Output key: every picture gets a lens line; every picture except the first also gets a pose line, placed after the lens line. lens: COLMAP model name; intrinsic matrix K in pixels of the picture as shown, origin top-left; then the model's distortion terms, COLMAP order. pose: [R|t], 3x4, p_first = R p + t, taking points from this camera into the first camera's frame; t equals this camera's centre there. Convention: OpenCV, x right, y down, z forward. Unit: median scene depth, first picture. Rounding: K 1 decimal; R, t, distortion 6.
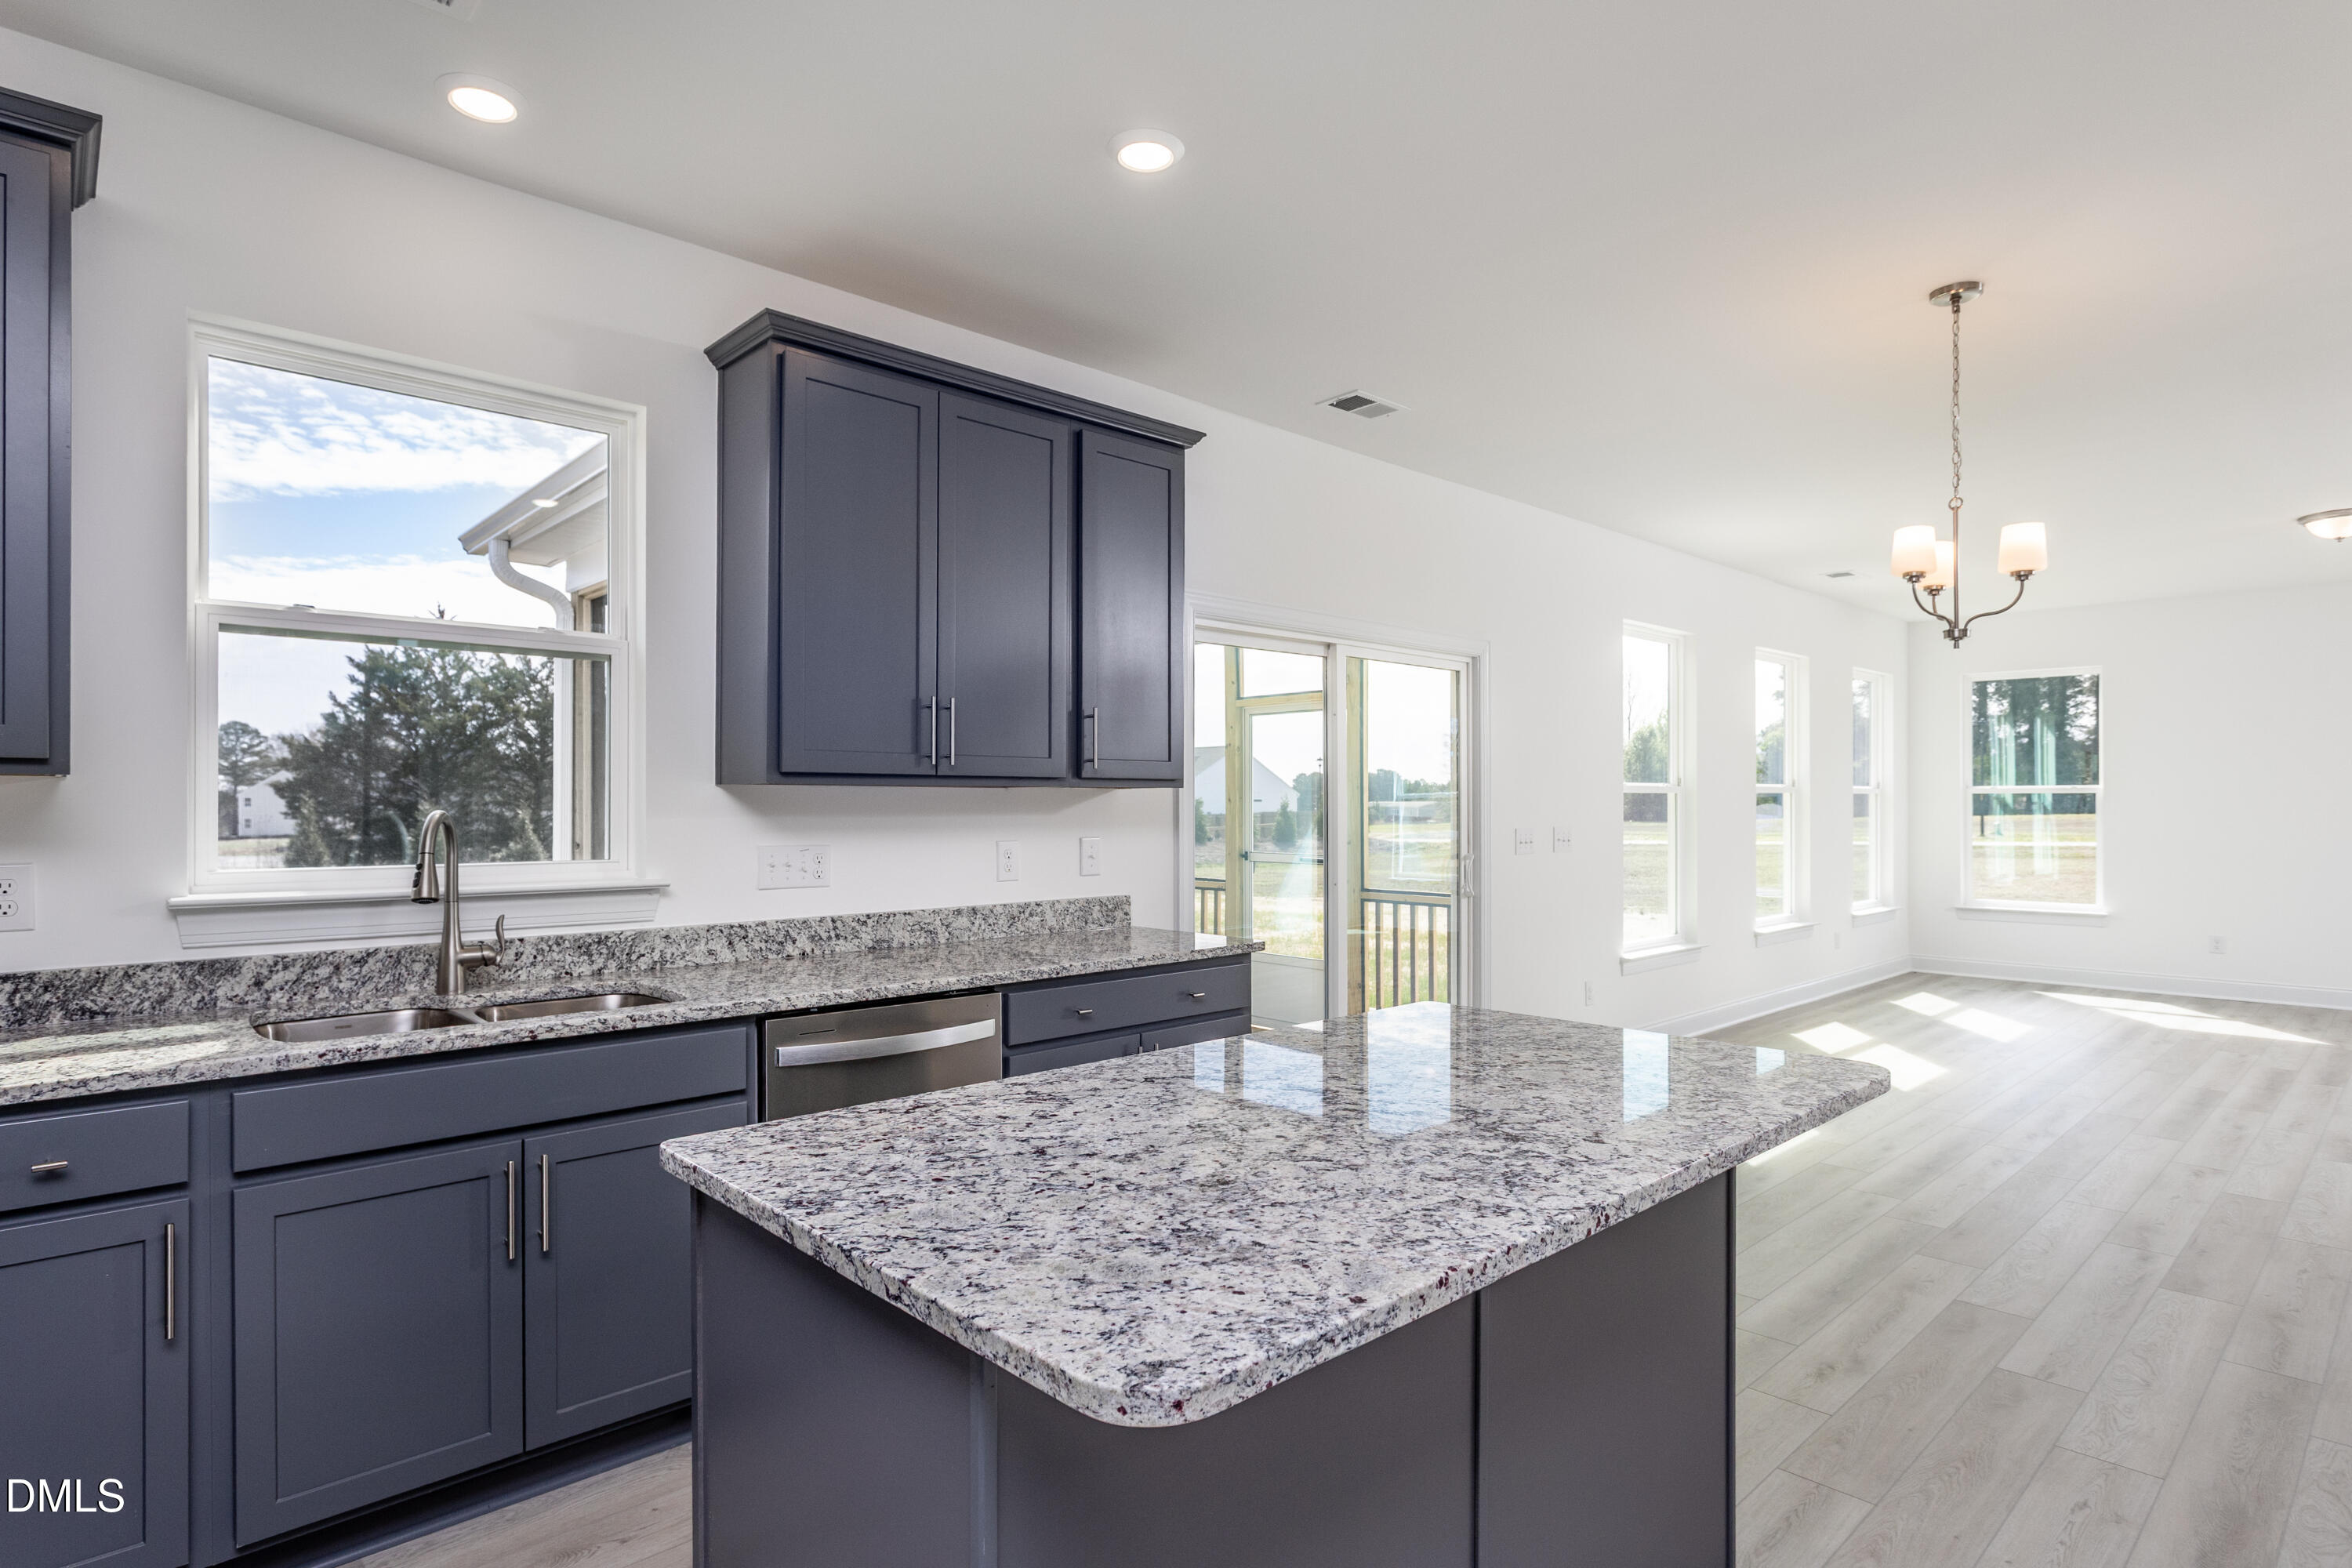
lens RADIAL K [[1232.6, 0, 1143.8], [0, 1232.6, 807.5], [0, 0, 1]] dist [-0.000680, 0.000615]
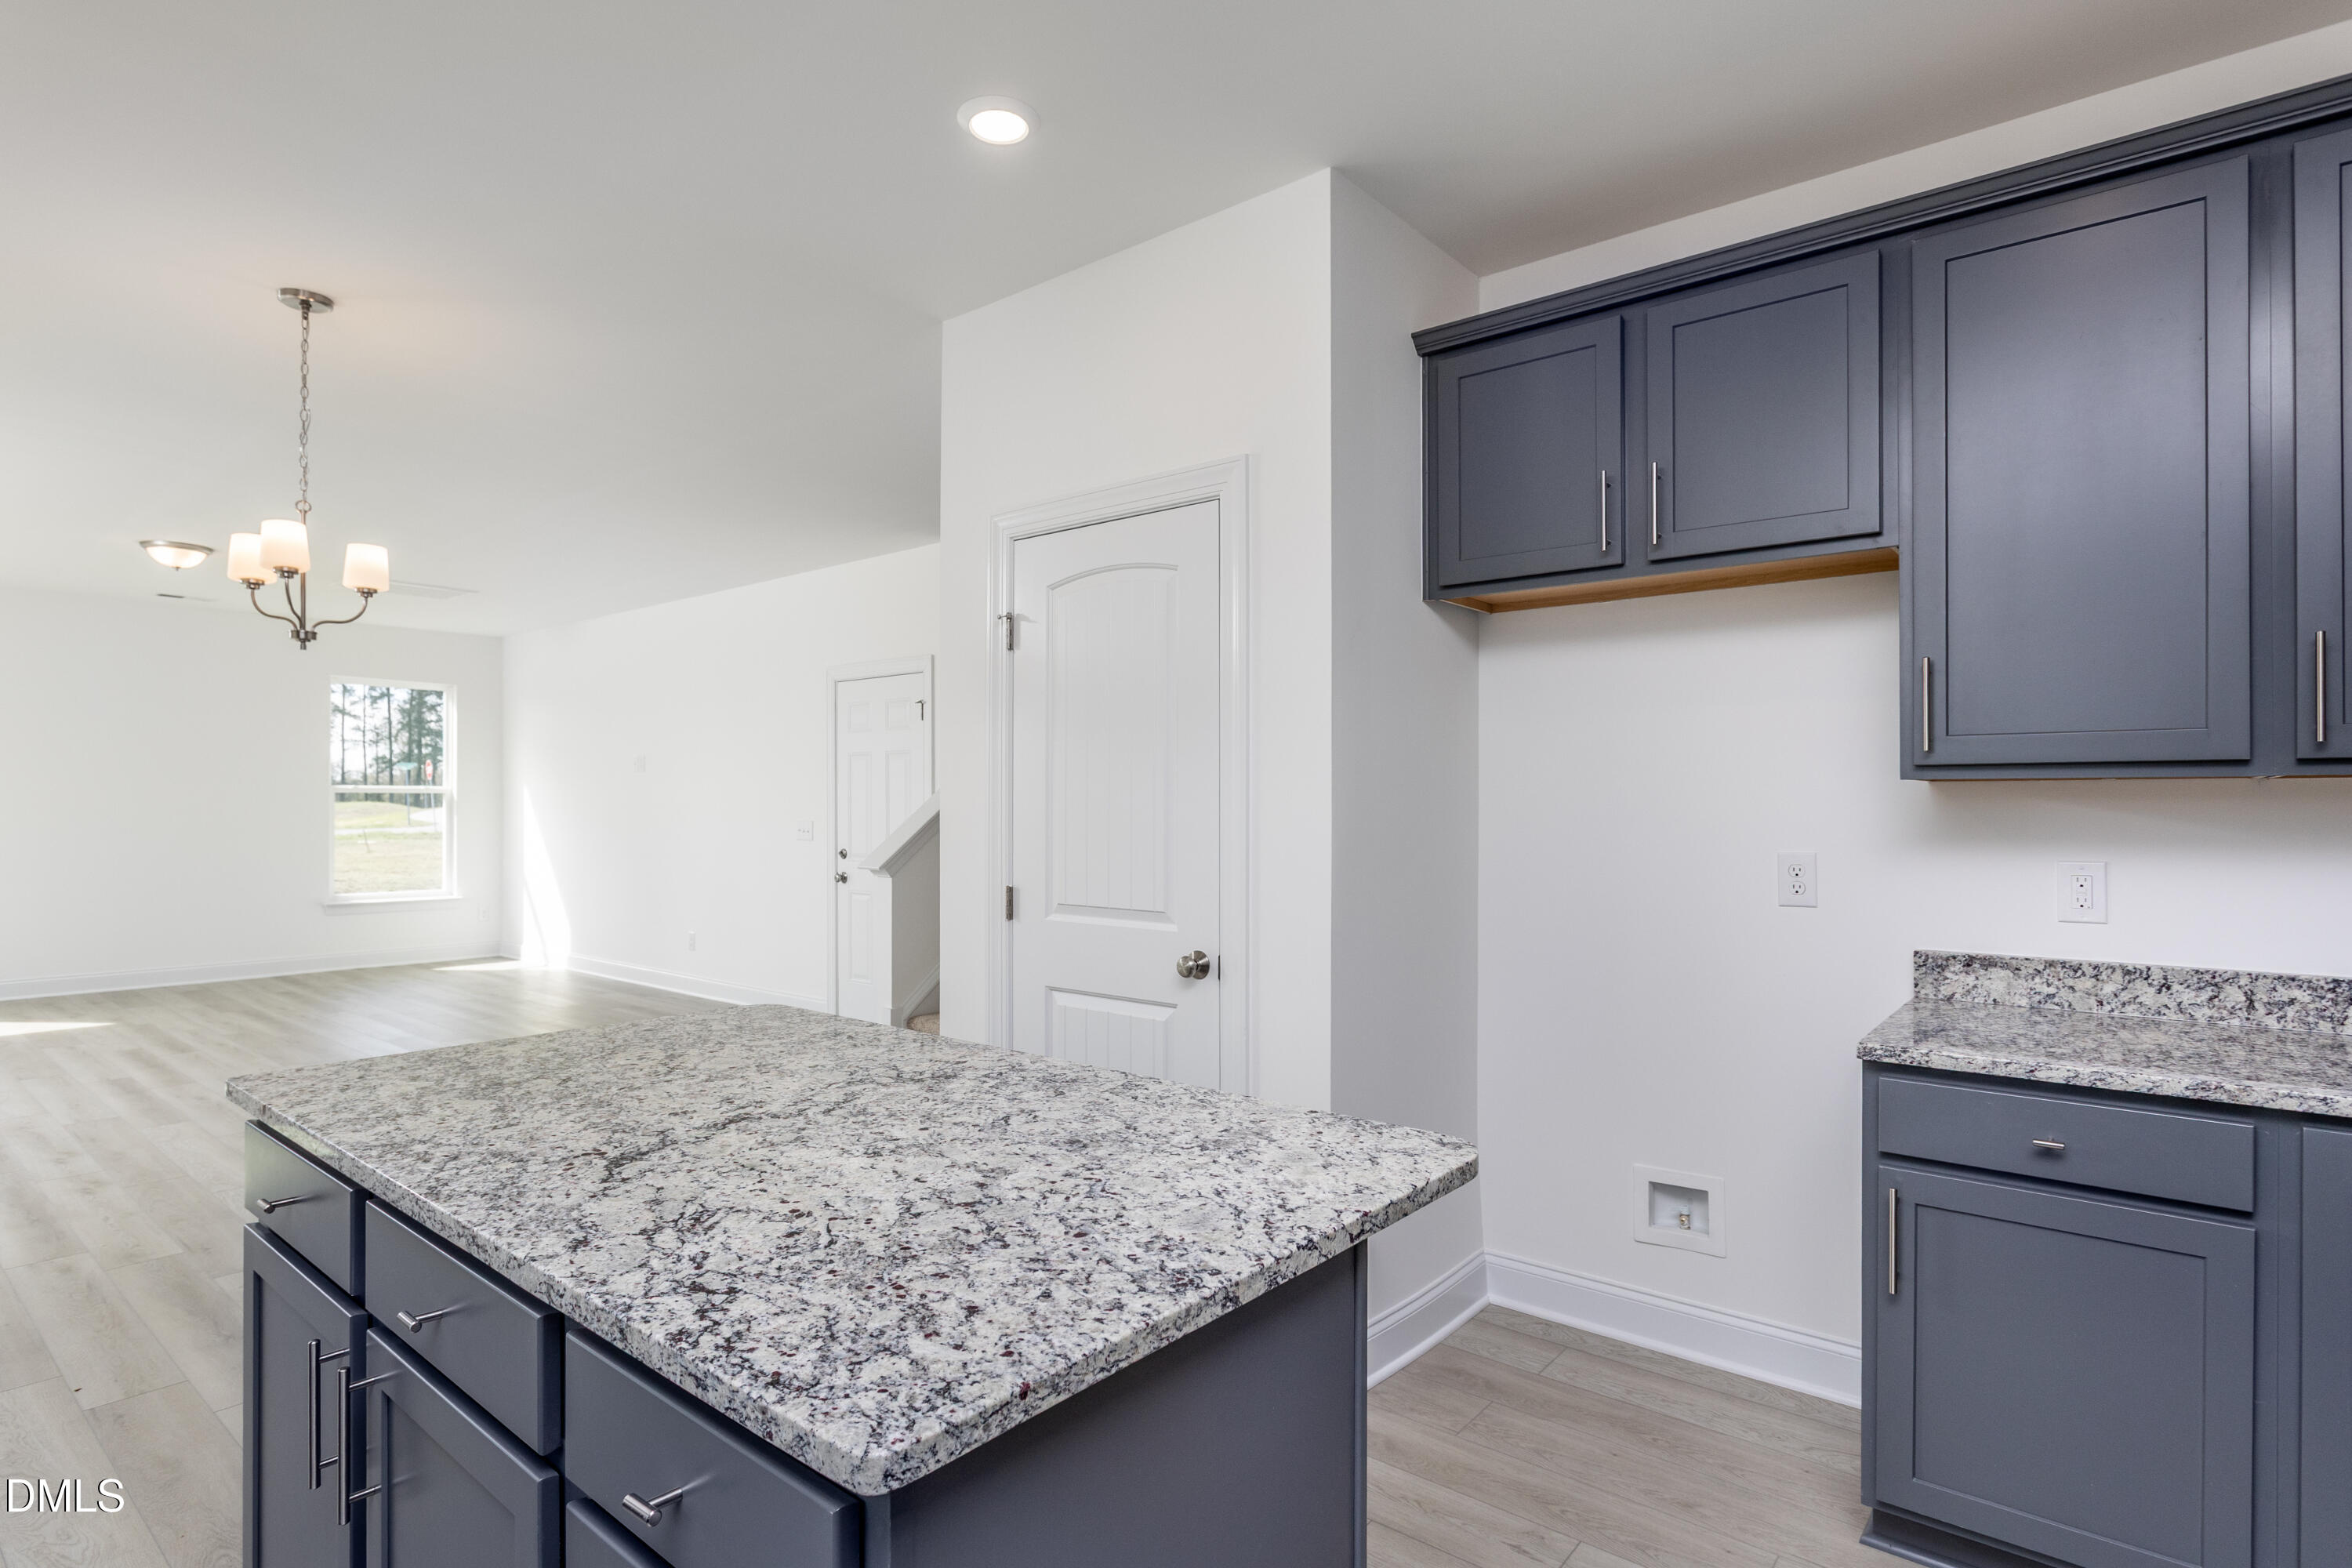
lens RADIAL K [[1201.5, 0, 1174.6], [0, 1201.5, 798.5], [0, 0, 1]] dist [-0.007111, 0.000761]
pose [[-0.156213, 0.008045, 0.987691, -0.999381], [-0.001172, 0.999965, -0.008331, 0.001947], [-0.987723, -0.002459, -0.156198, 1.051235]]
